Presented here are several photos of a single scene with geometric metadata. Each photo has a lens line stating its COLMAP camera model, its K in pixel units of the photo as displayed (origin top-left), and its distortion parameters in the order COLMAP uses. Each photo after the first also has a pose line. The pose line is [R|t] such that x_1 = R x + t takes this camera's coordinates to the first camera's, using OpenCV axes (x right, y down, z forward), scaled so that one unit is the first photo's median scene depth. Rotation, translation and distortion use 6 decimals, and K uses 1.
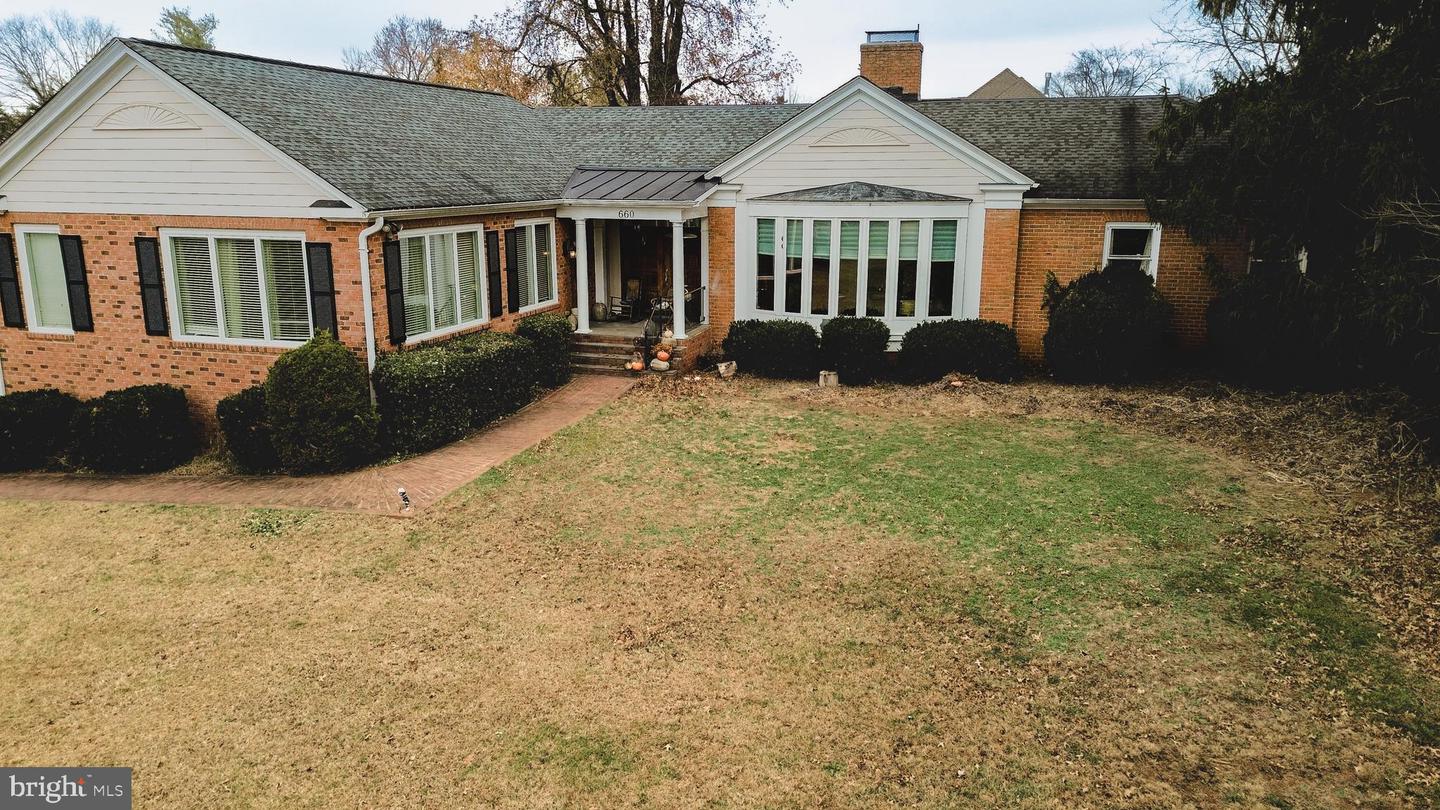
lens RADIAL K [[1020.7, 0, 718.8], [0, 1020.7, 405.8], [0, 0, 1]] dist [0.083179, -0.079163]
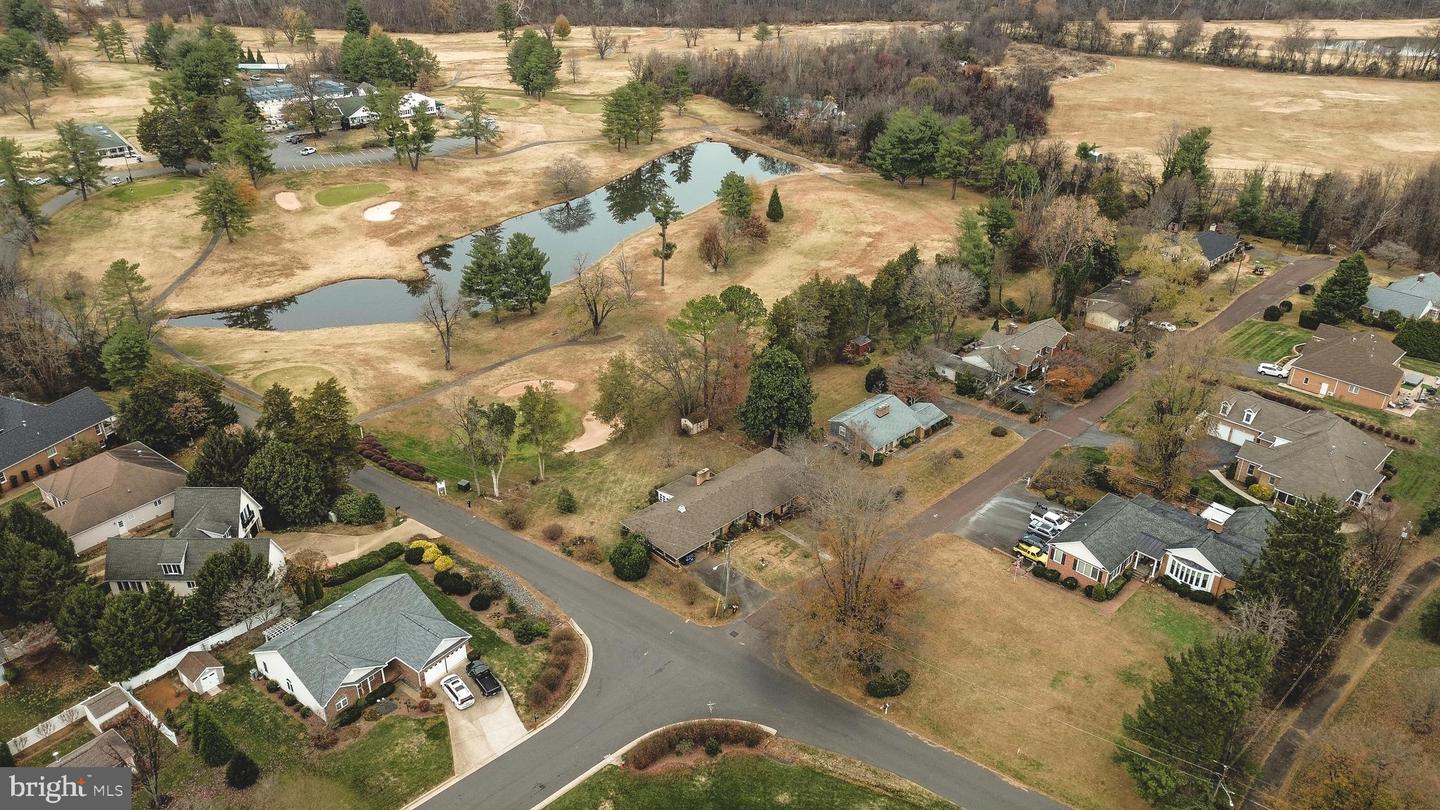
lens RADIAL K [[1020.7, 0, 692.5], [0, 1020.7, 384.8], [0, 0, 1]] dist [0.083179, -0.079163]
pose [[0.864874, 0.220612, -0.450913, 0.117510], [-0.100972, 0.956349, 0.274230, -2.534898], [0.491729, -0.191645, 0.849397, -5.233409]]
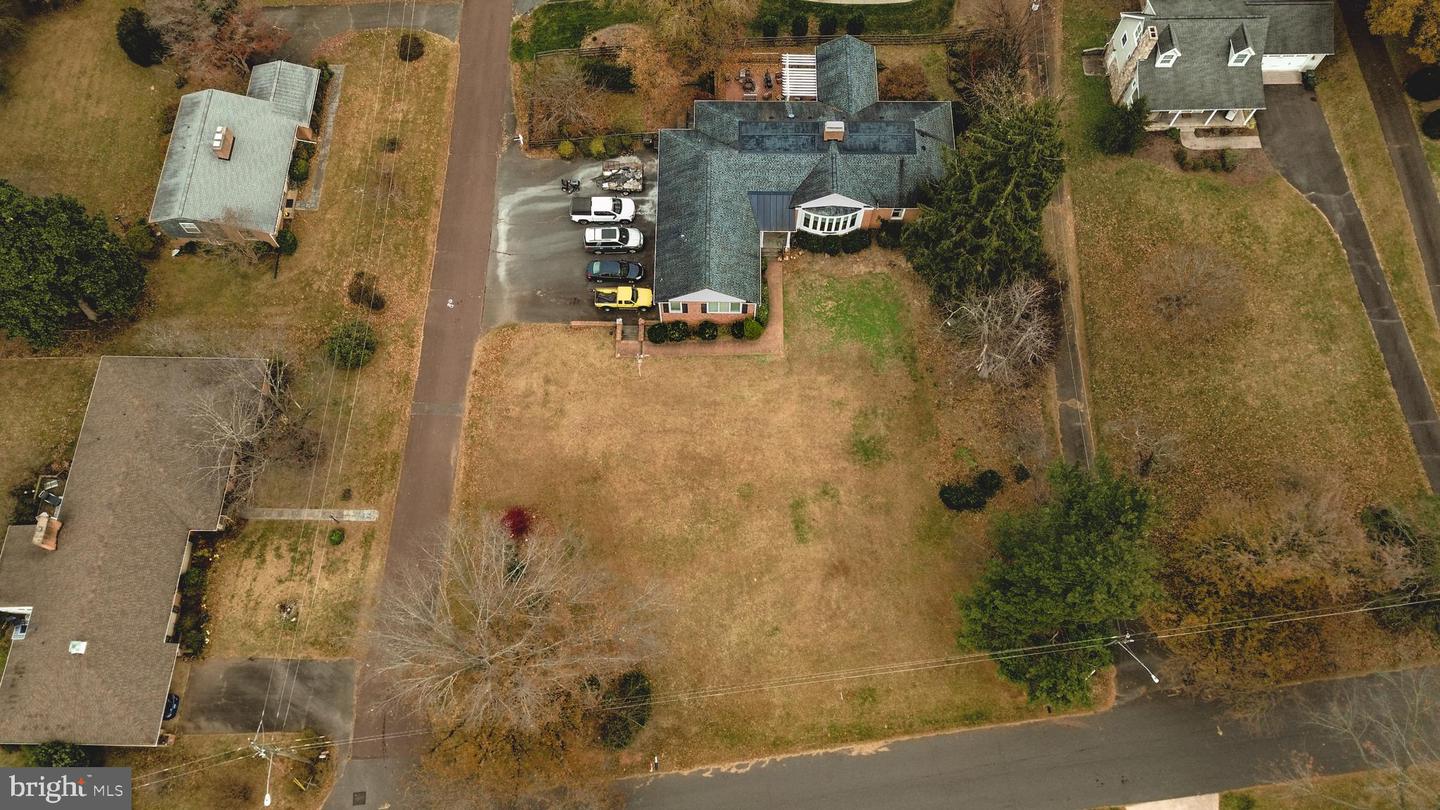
lens RADIAL K [[1020.7, 0, 714.5], [0, 1020.7, 419.2], [0, 0, 1]] dist [0.083179, -0.079163]
pose [[0.962242, -0.253506, 0.099120, -0.891752], [0.063619, 0.563525, 0.823646, -3.027042], [-0.264656, -0.786241, 0.558375, -1.684195]]
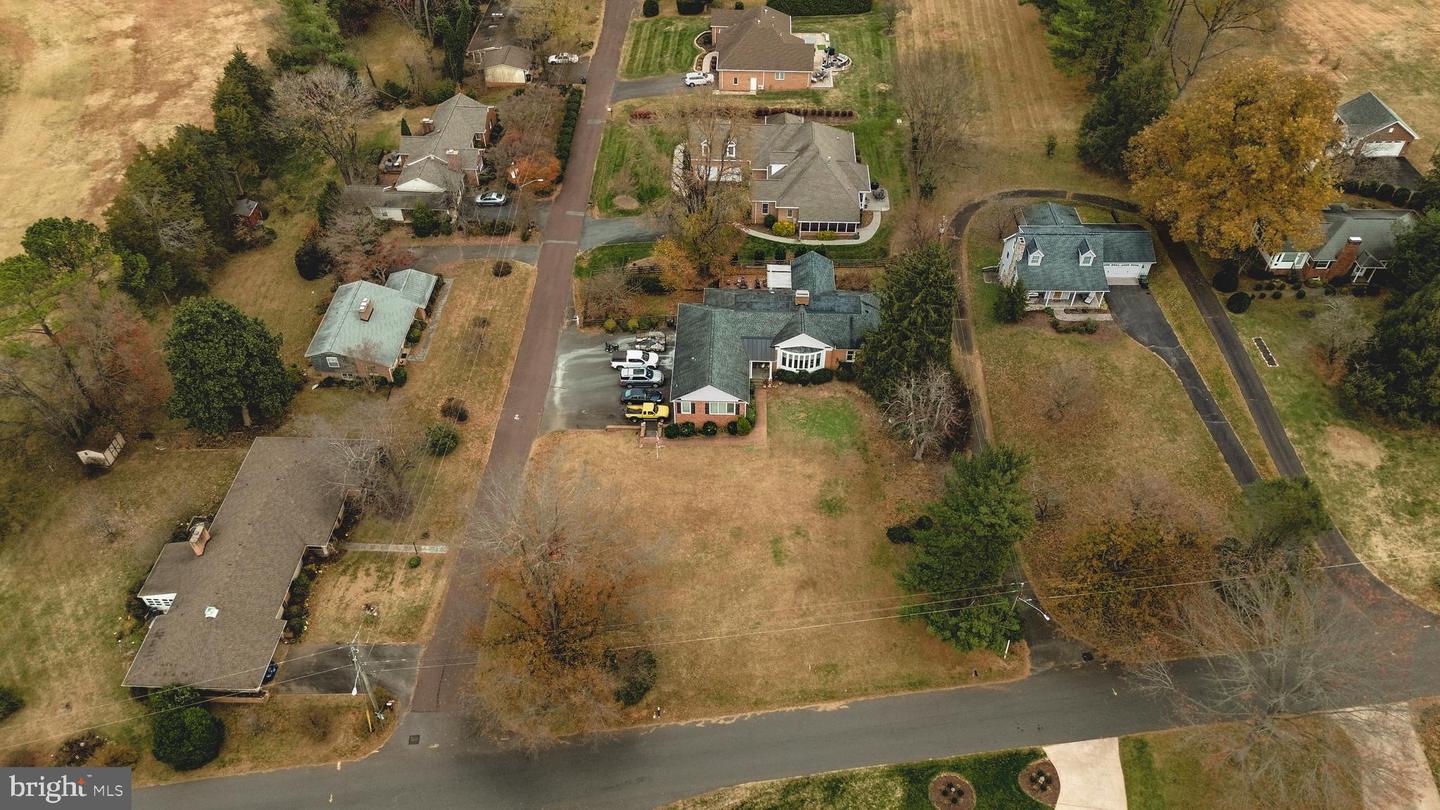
lens RADIAL K [[1020.7, 0, 714.2], [0, 1020.7, 417.7], [0, 0, 1]] dist [0.083179, -0.079163]
pose [[0.968155, -0.180306, 0.173681, -1.311254], [0.059403, 0.839390, 0.540274, -2.841115], [-0.243201, -0.512752, 0.823370, -3.474423]]
